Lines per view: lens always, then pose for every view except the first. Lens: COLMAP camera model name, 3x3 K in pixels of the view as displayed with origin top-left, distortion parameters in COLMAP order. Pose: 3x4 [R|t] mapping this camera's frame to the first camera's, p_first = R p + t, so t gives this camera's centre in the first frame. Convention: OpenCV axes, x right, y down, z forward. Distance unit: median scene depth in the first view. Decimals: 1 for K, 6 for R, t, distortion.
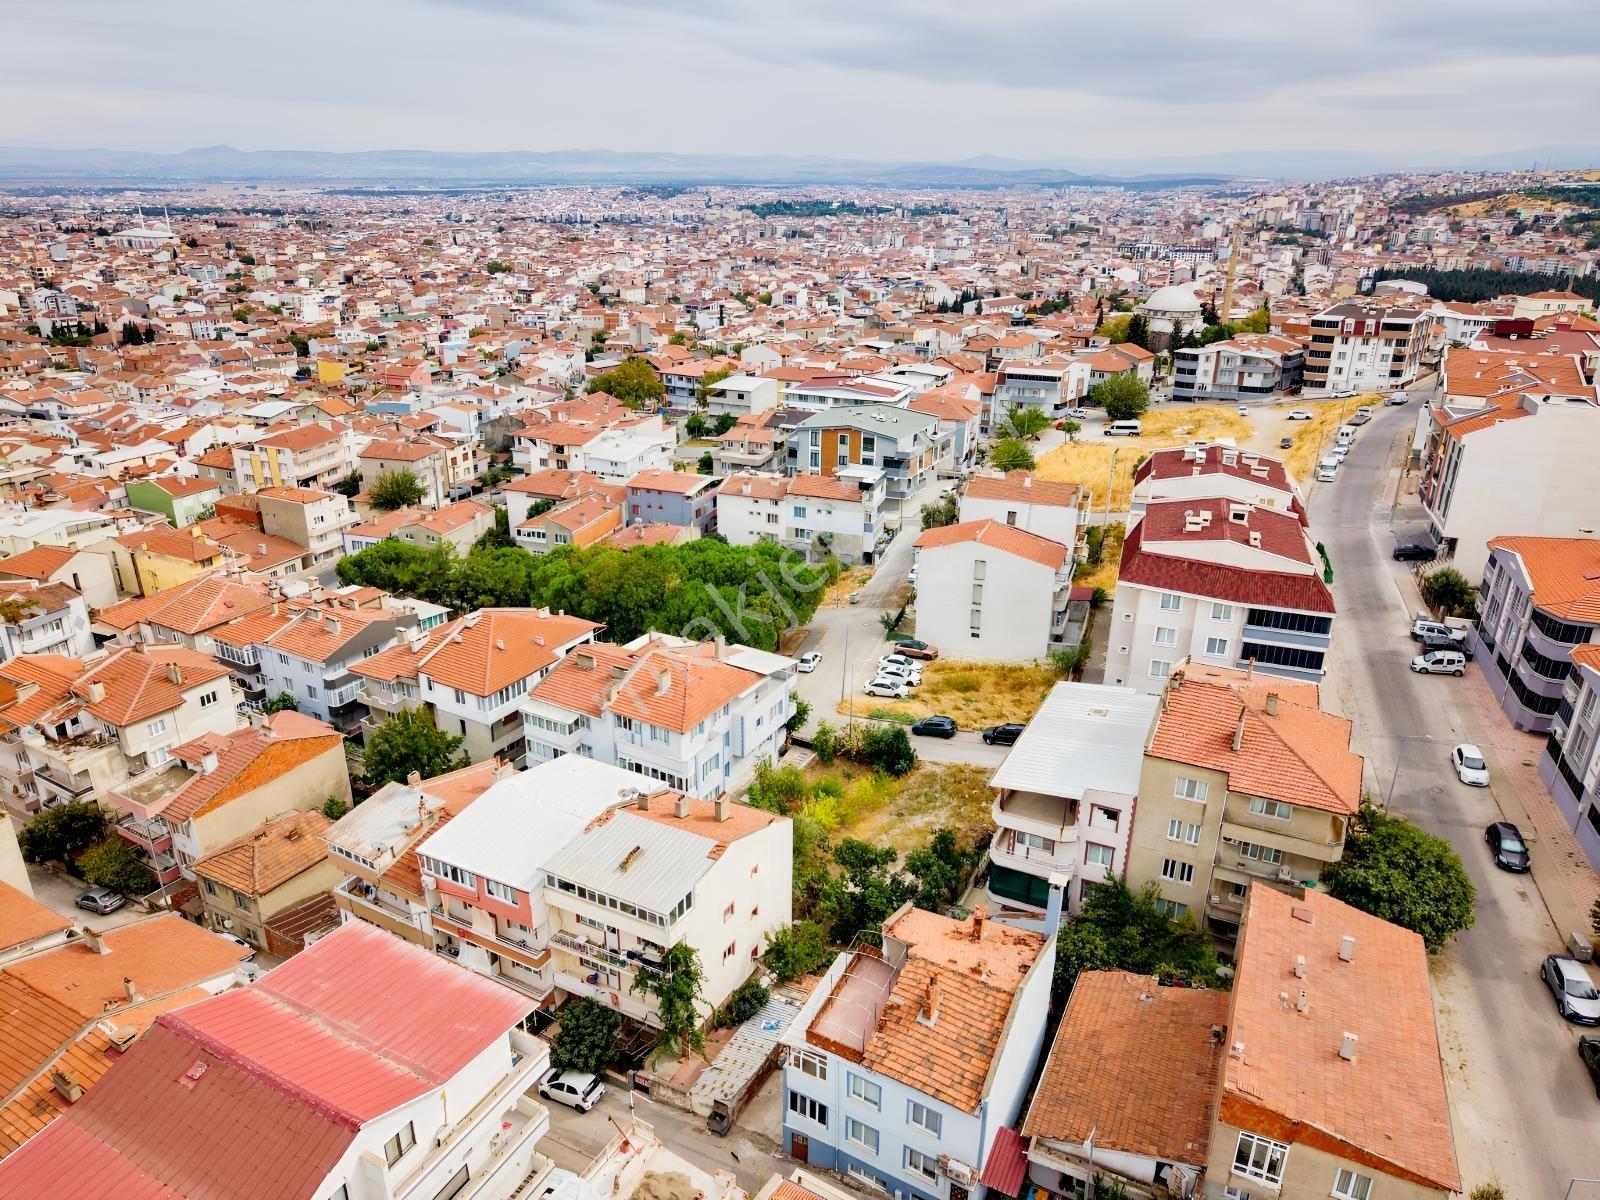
lens RADIAL K [[1071.7, 0, 796.0], [0, 1071.7, 603.5], [0, 0, 1]] dist [0.025877, -0.026952]
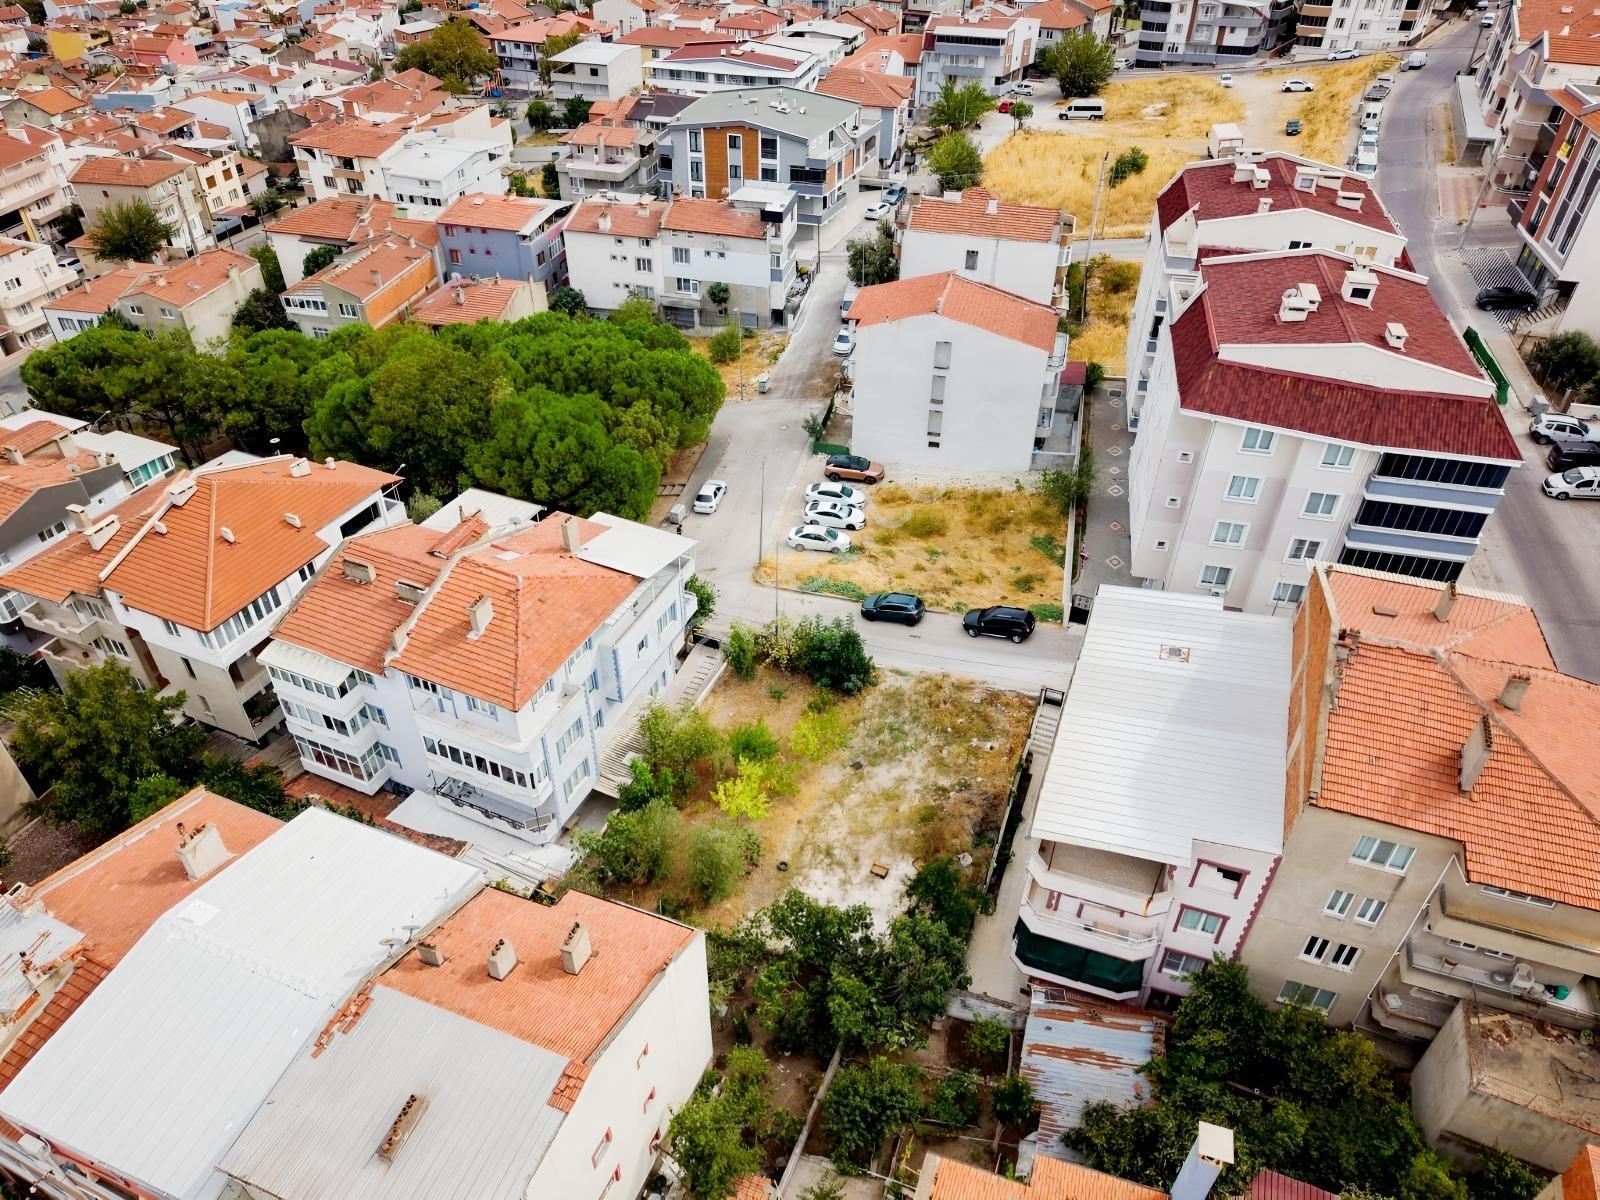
lens RADIAL K [[1071.7, 0, 797.5], [0, 1071.7, 602.3], [0, 0, 1]] dist [0.025877, -0.026952]
pose [[0.994172, -0.066017, 0.085226, 0.004681], [0.039951, 0.959894, 0.277503, -0.064191], [-0.100128, -0.272481, 0.956937, 0.242518]]
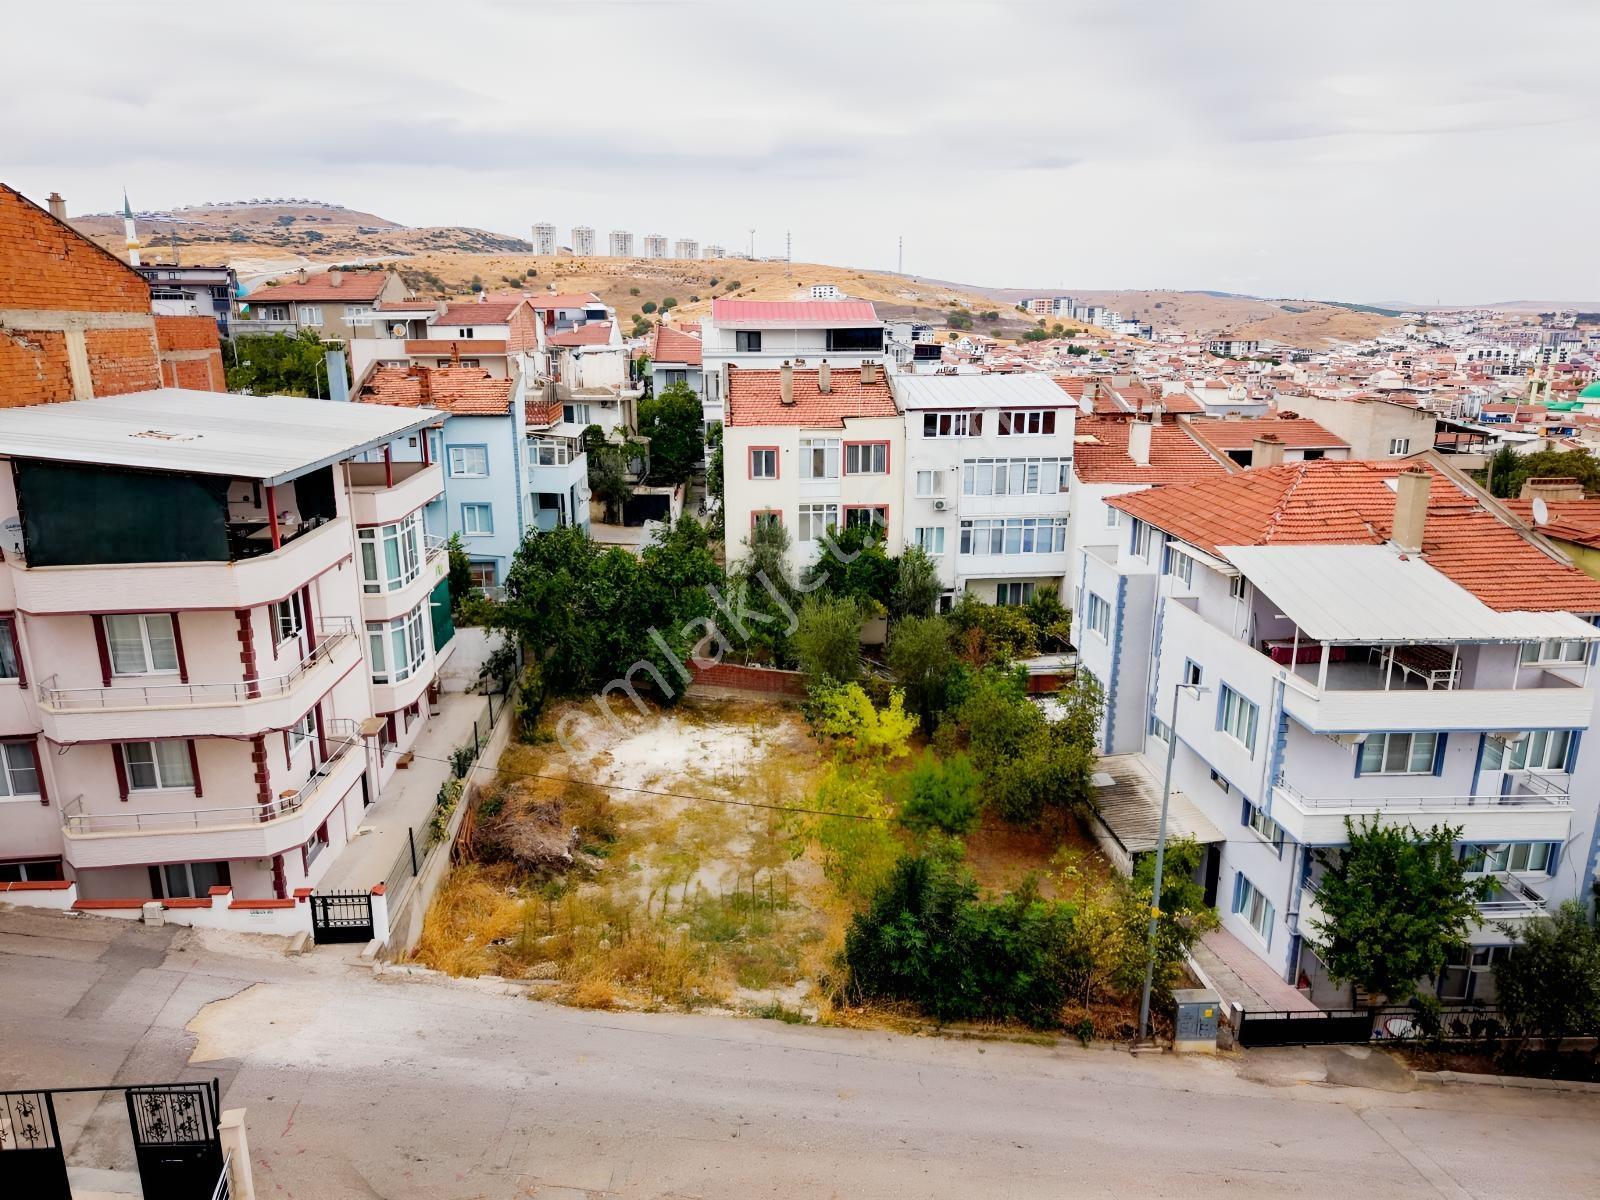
lens RADIAL K [[1071.7, 0, 798.7], [0, 1071.7, 594.2], [0, 0, 1]] dist [0.025877, -0.026952]
pose [[-0.835925, 0.126441, -0.534080, 0.173123], [-0.213668, 0.821360, 0.528879, -0.046515], [0.505544, 0.556219, -0.659579, 0.774779]]
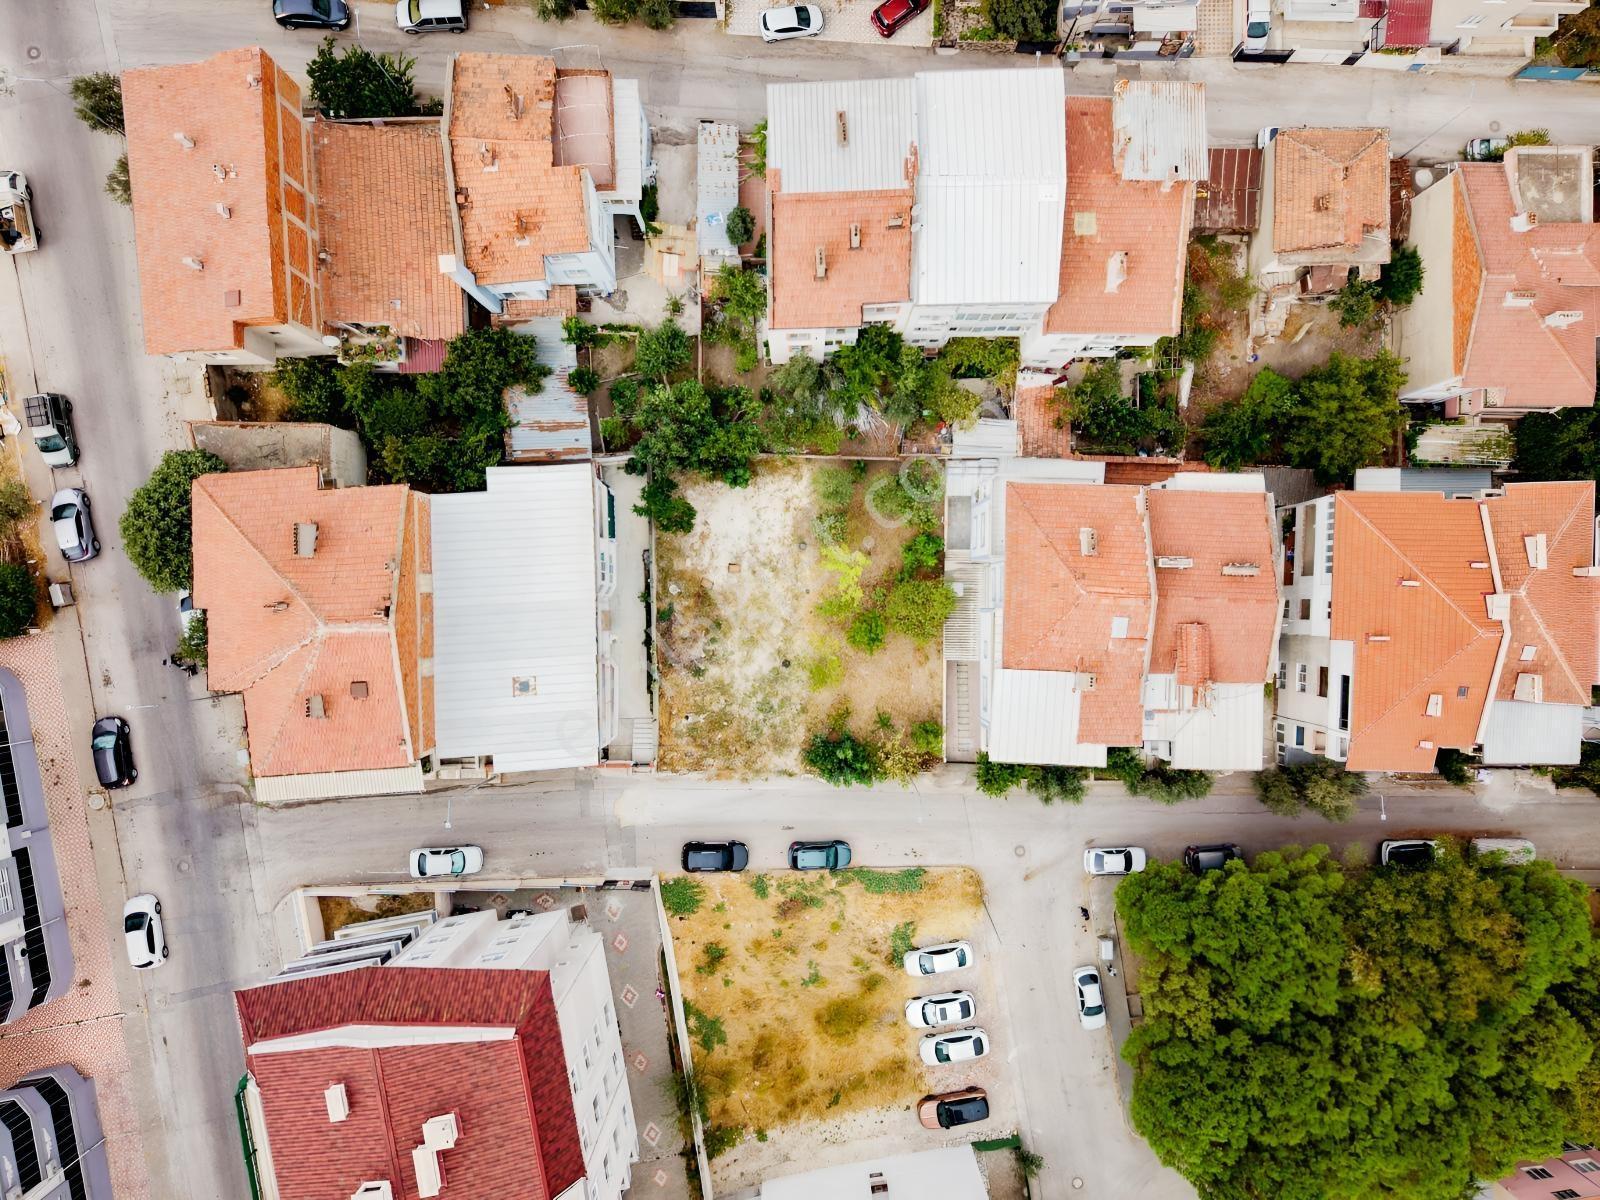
lens RADIAL K [[1071.7, 0, 800.3], [0, 1071.7, 600.1], [0, 0, 1]] dist [0.025877, -0.026952]
pose [[-0.874601, 0.484778, -0.007908, 0.045998], [-0.186778, -0.321830, 0.928191, -0.368527], [0.447422, 0.813274, 0.372019, 0.427430]]
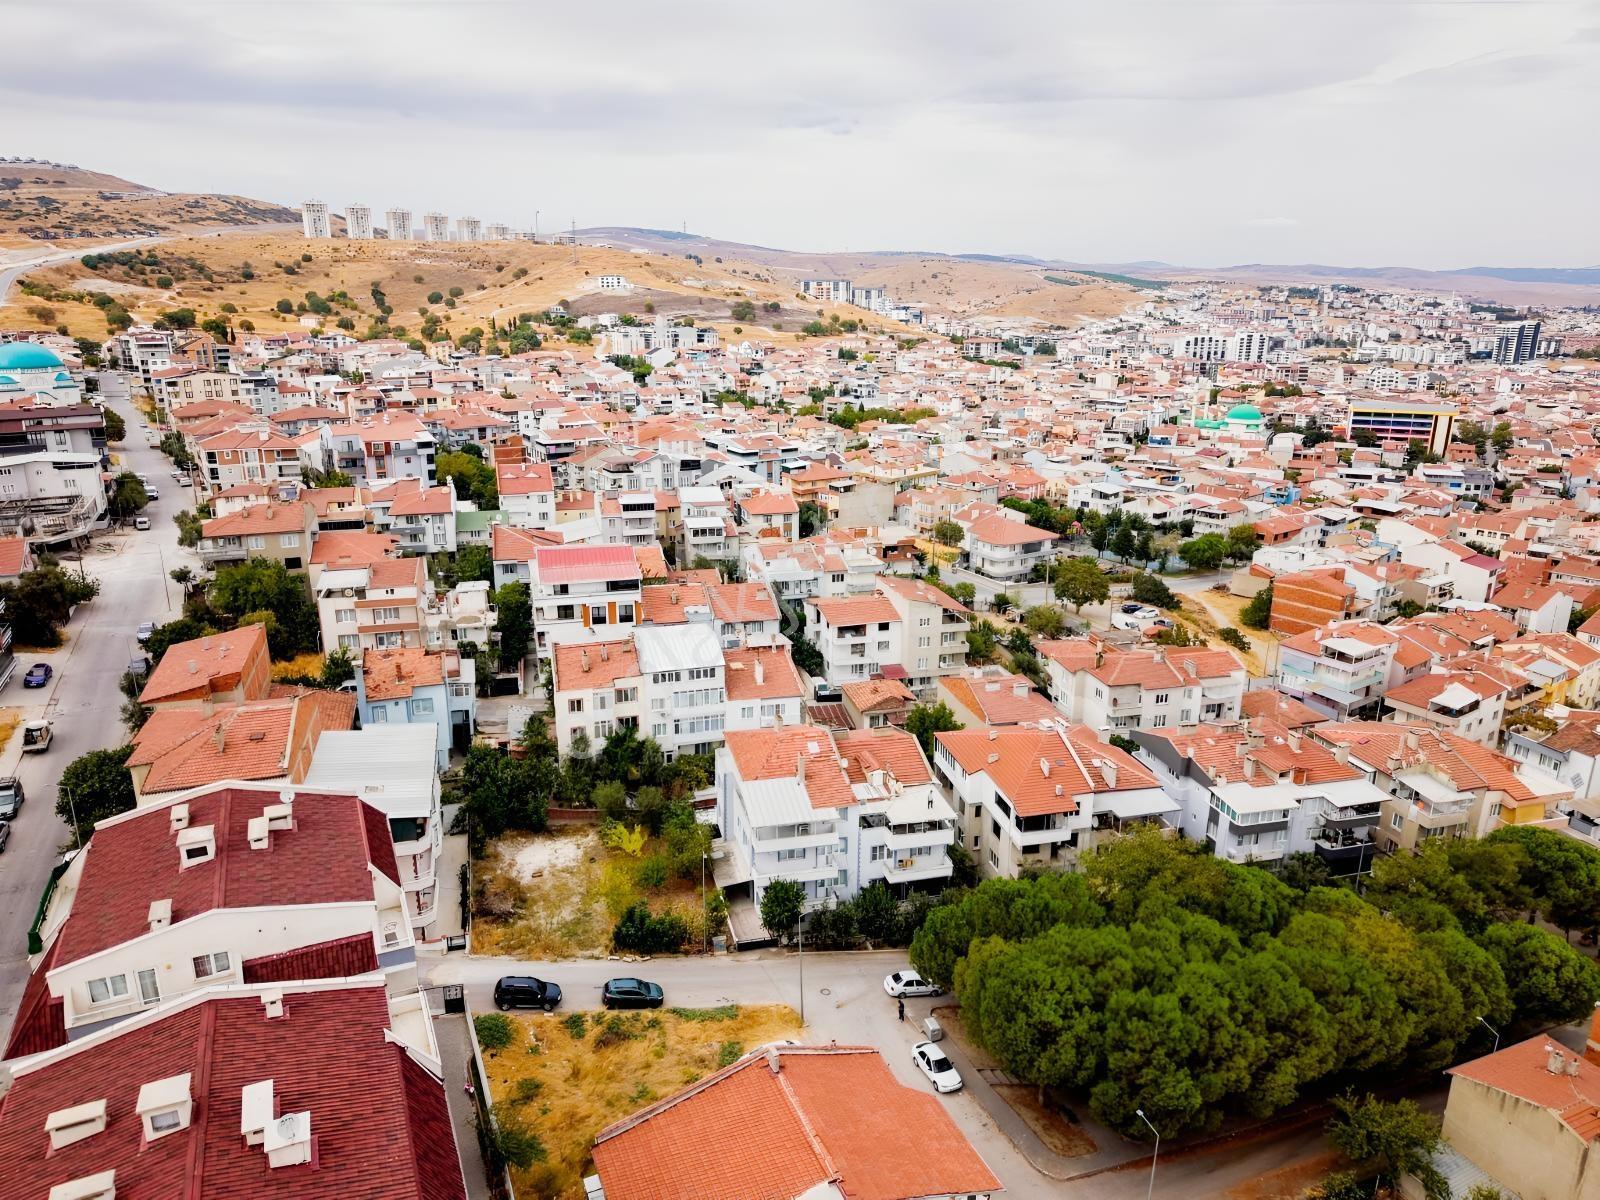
lens RADIAL K [[1071.7, 0, 799.6], [0, 1071.7, 589.9], [0, 0, 1]] dist [0.025877, -0.026952]
pose [[-0.719536, 0.181927, -0.670202, 0.365484], [-0.272194, 0.813974, 0.513184, -0.389986], [0.638888, 0.551679, -0.536164, 0.970712]]
